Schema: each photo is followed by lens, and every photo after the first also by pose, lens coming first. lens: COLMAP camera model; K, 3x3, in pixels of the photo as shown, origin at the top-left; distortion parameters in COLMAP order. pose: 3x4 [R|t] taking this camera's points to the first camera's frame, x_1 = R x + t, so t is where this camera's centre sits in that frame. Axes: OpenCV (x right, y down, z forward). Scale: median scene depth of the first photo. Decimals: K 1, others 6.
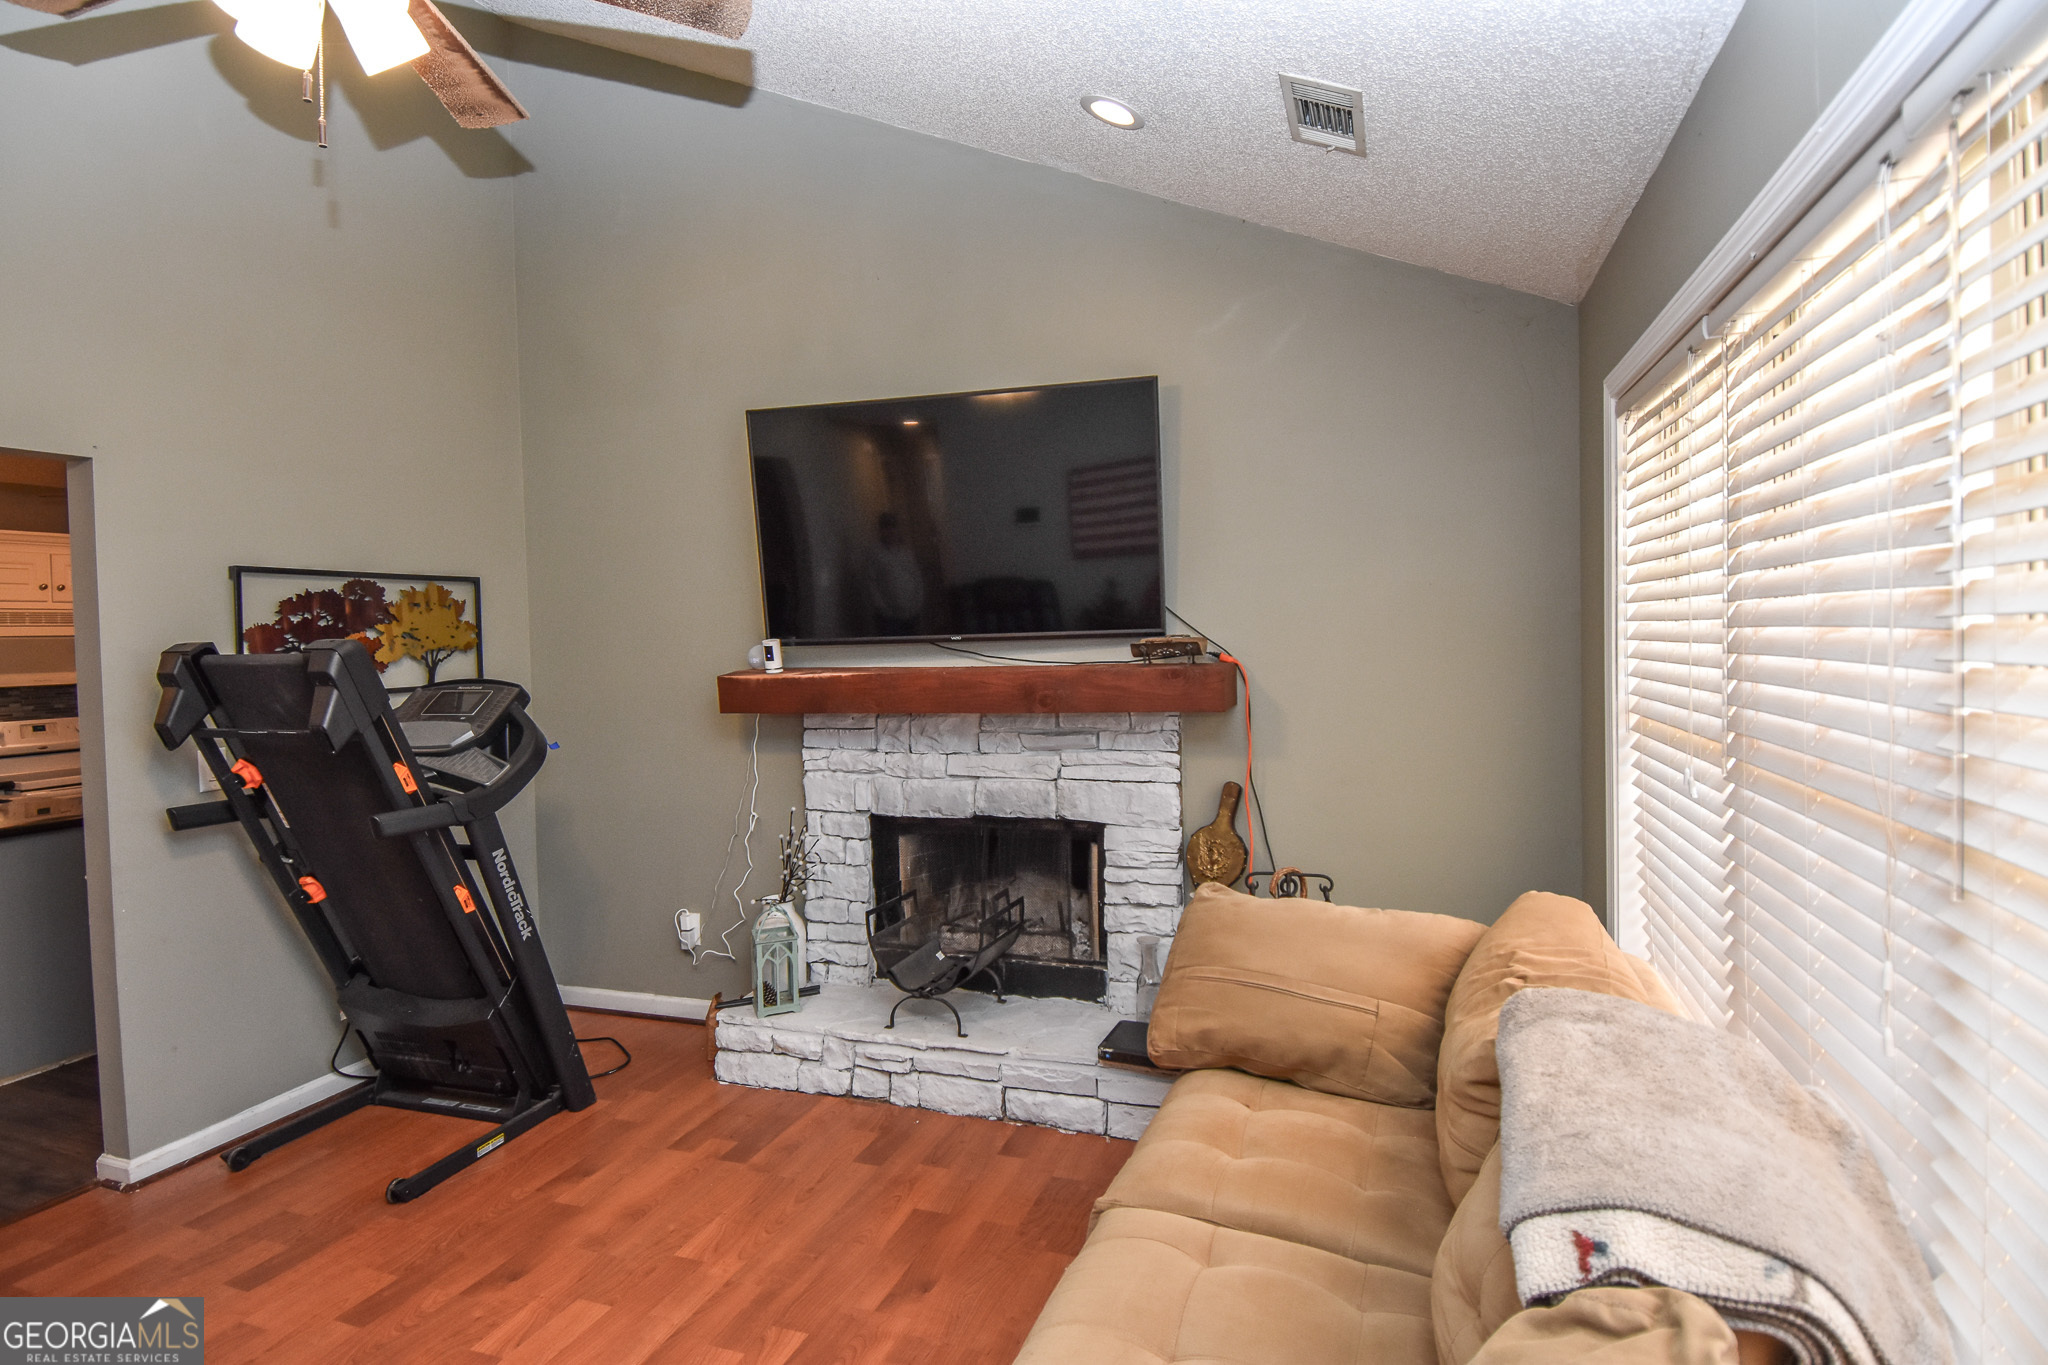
lens RADIAL K [[1067.6, 0, 1023.9], [0, 1067.6, 668.9], [0, 0, 1]] dist [0.053102, -0.058257]
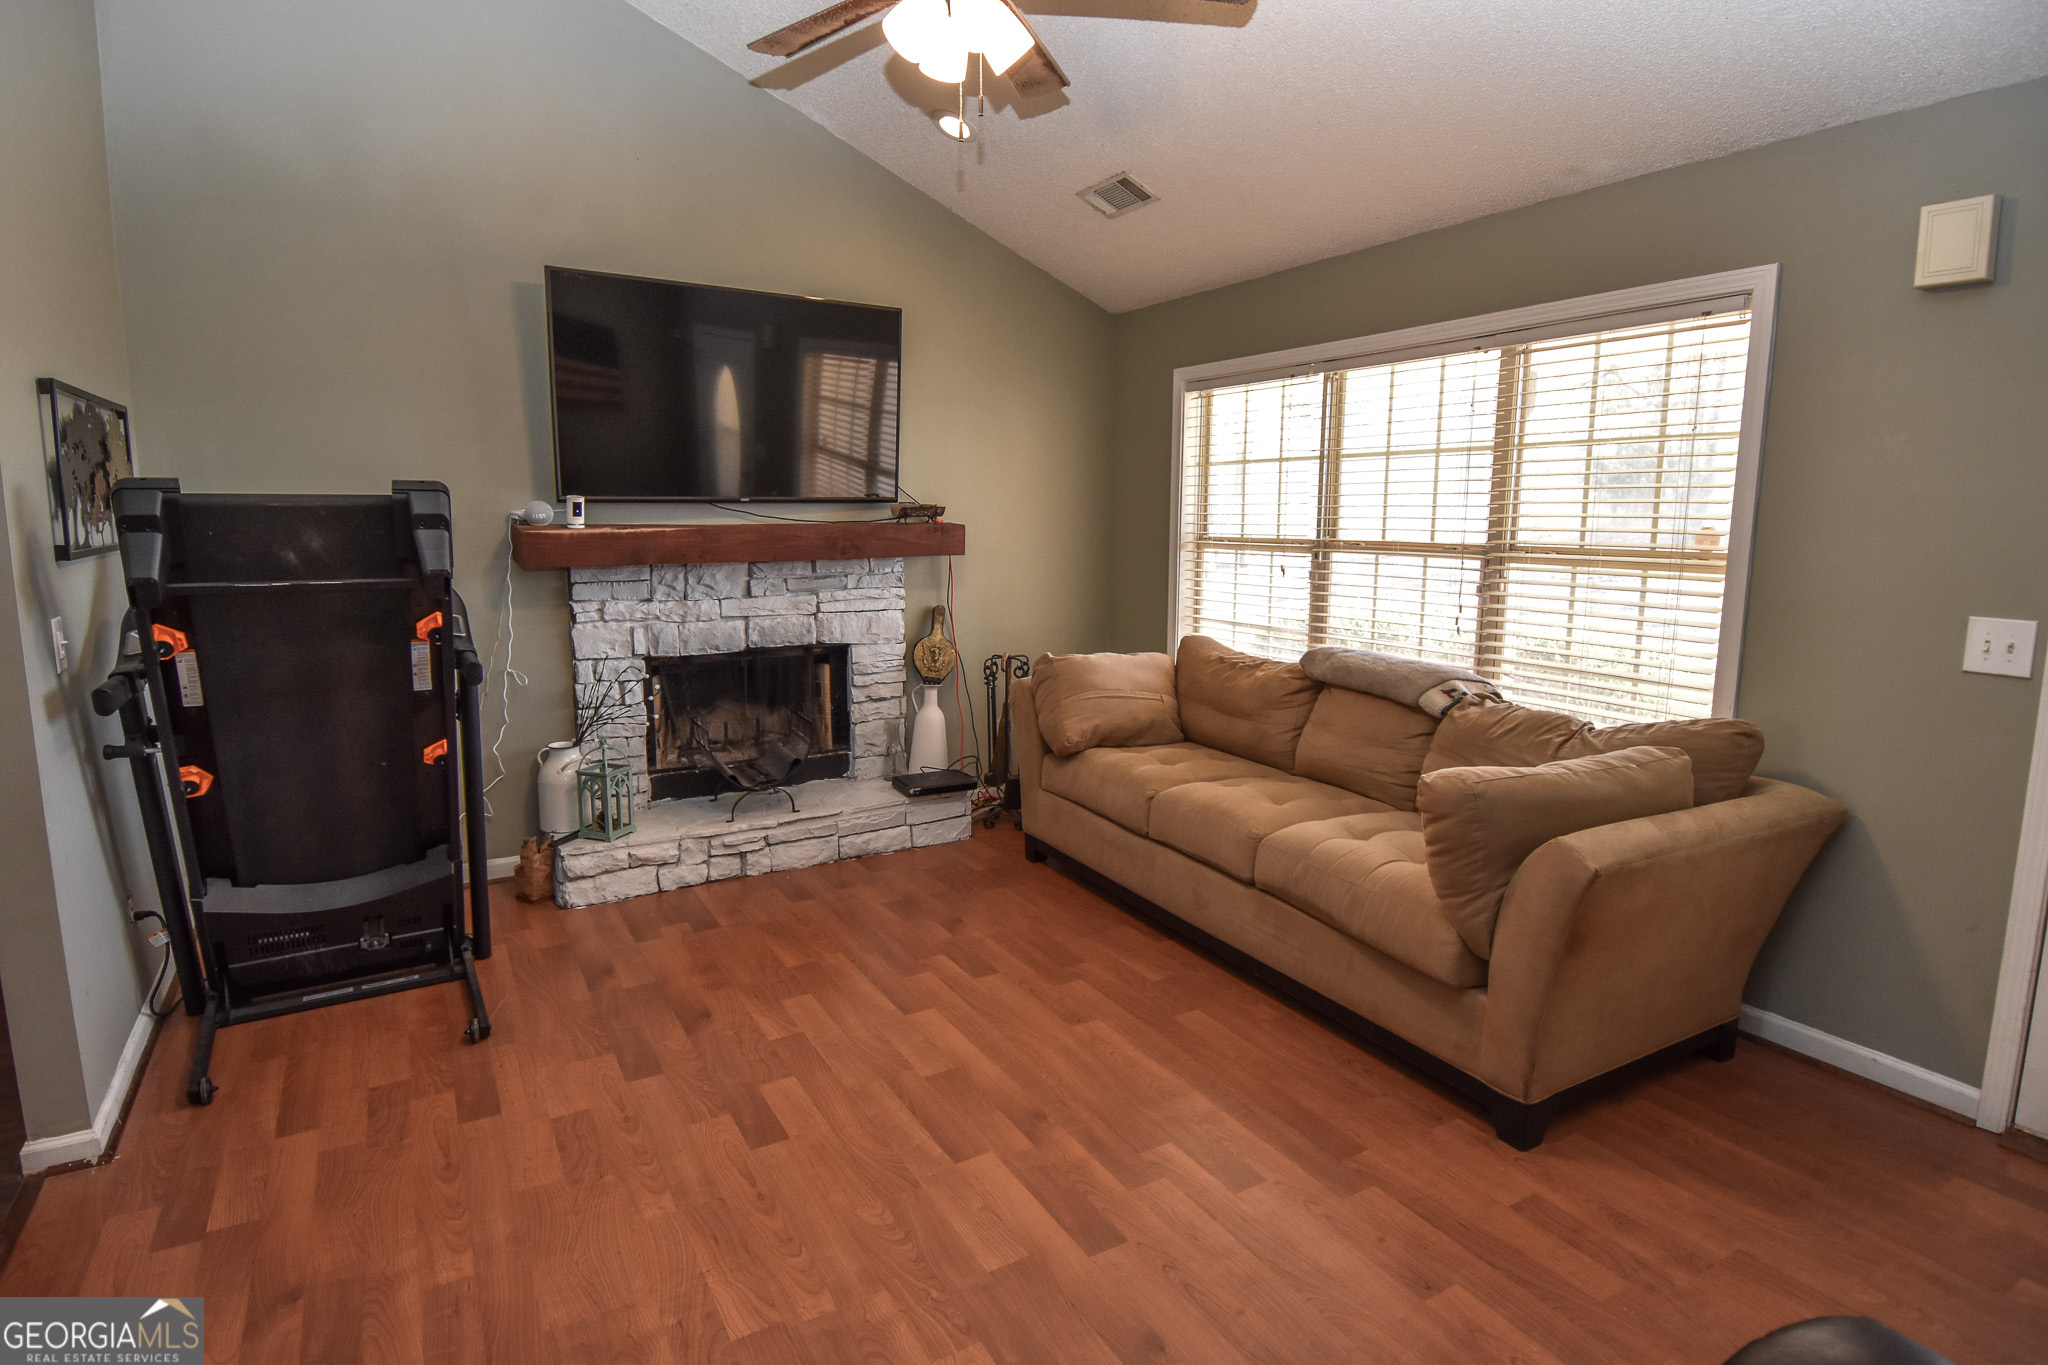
lens RADIAL K [[1067.6, 0, 1023.9], [0, 1067.6, 668.9], [0, 0, 1]] dist [0.053102, -0.058257]
pose [[0.643062, -0.092346, 0.760226, -0.815968], [0.010218, 0.993649, 0.112057, 0.028577], [-0.765746, -0.064292, 0.639922, -0.023522]]
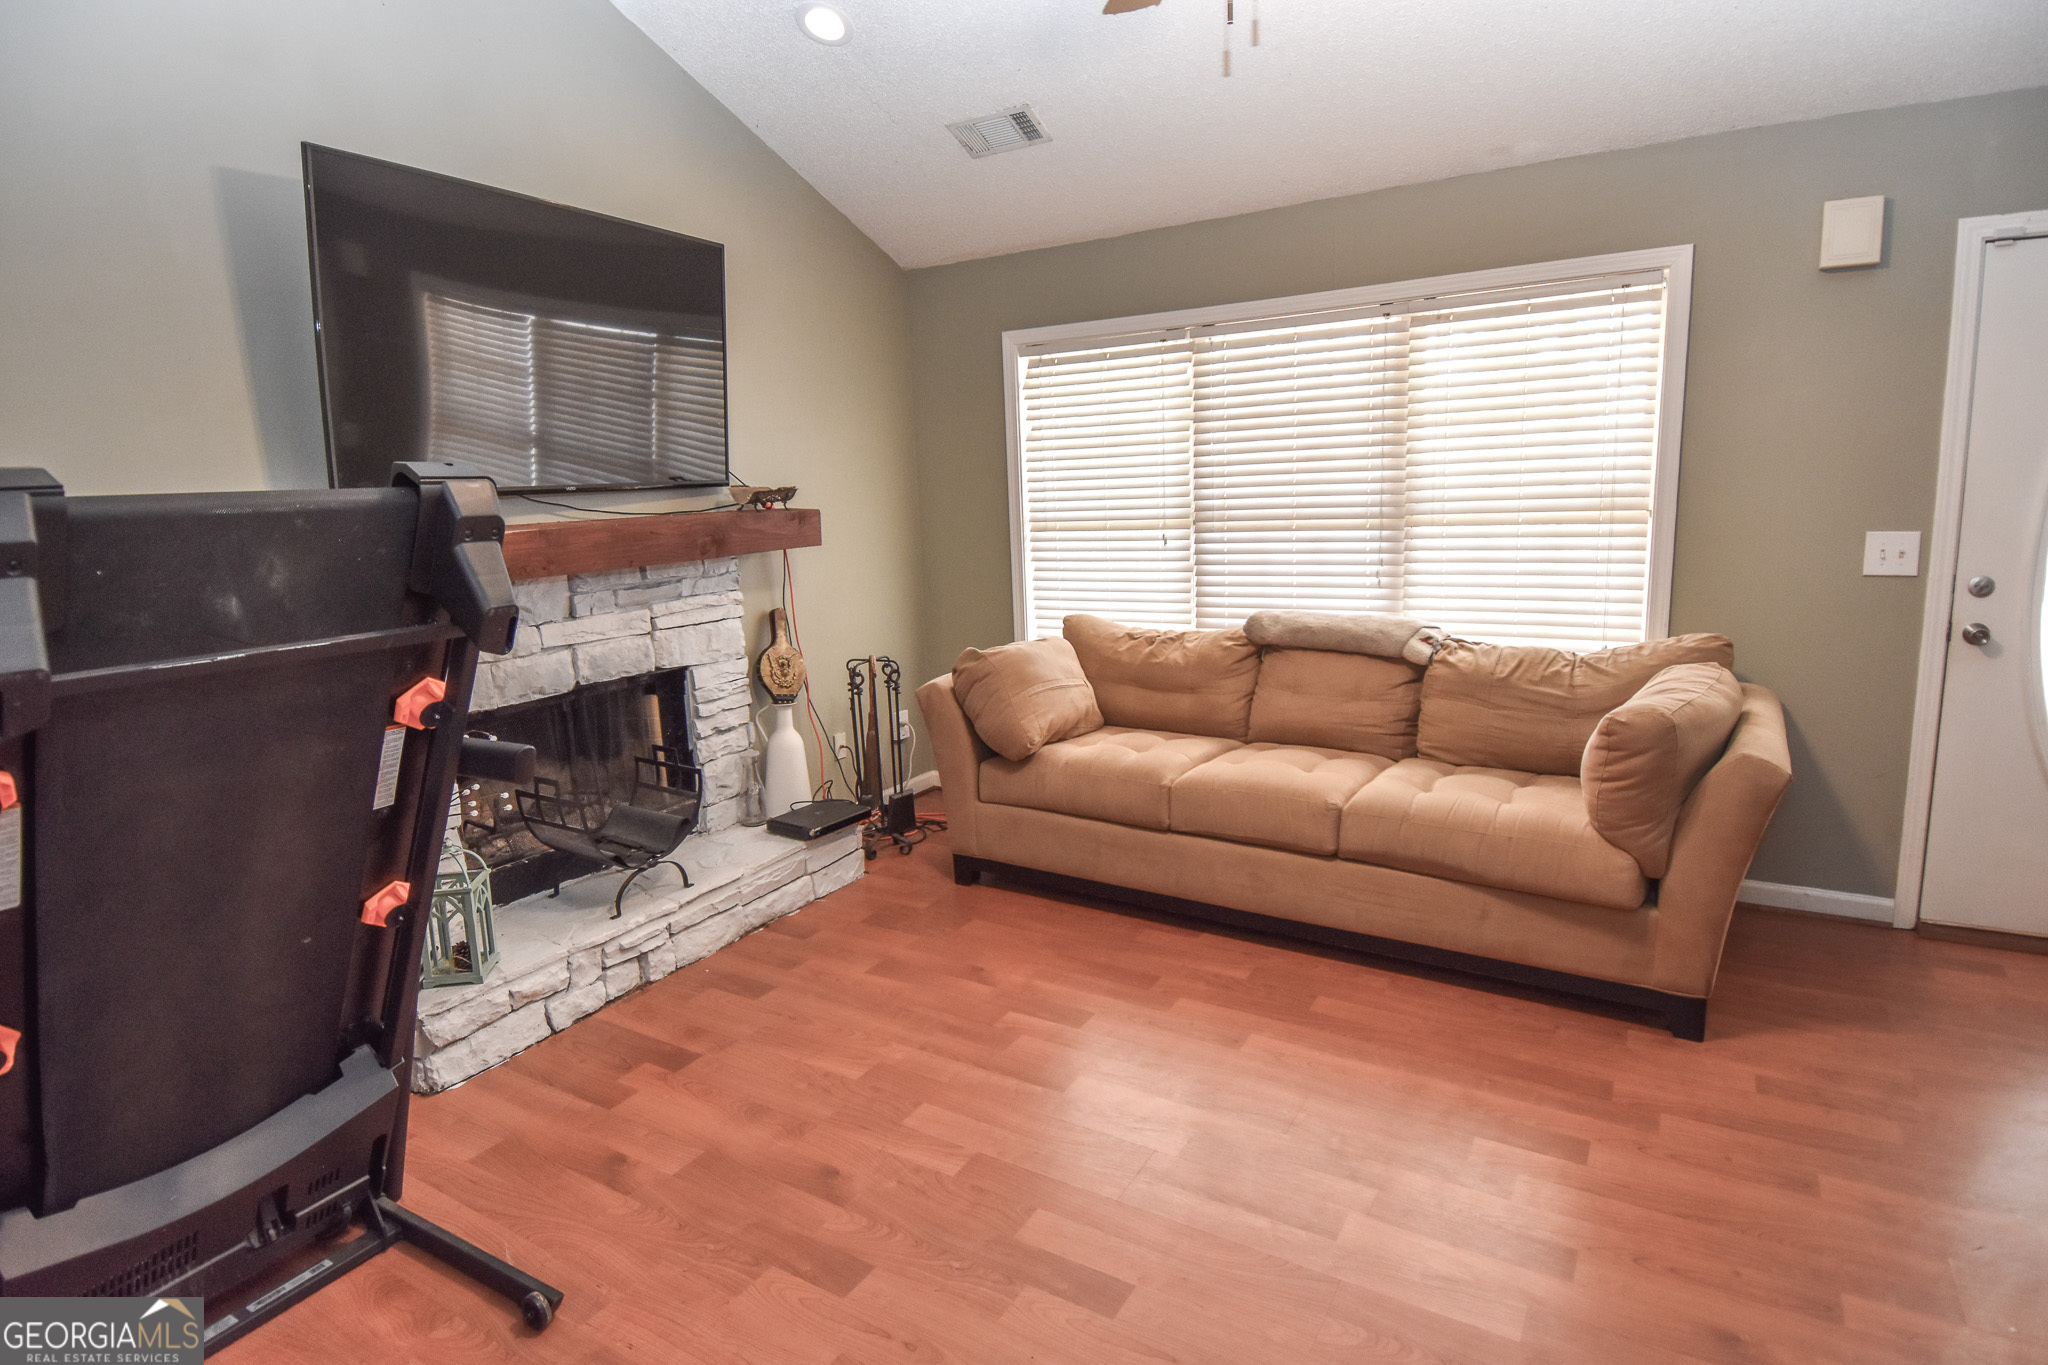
lens RADIAL K [[1067.6, 0, 1023.9], [0, 1067.6, 668.9], [0, 0, 1]] dist [0.053102, -0.058257]
pose [[0.203204, -0.156336, 0.966575, -0.904743], [0.067328, 0.987065, 0.145496, 0.014494], [-0.976819, 0.035513, 0.211101, 0.455808]]
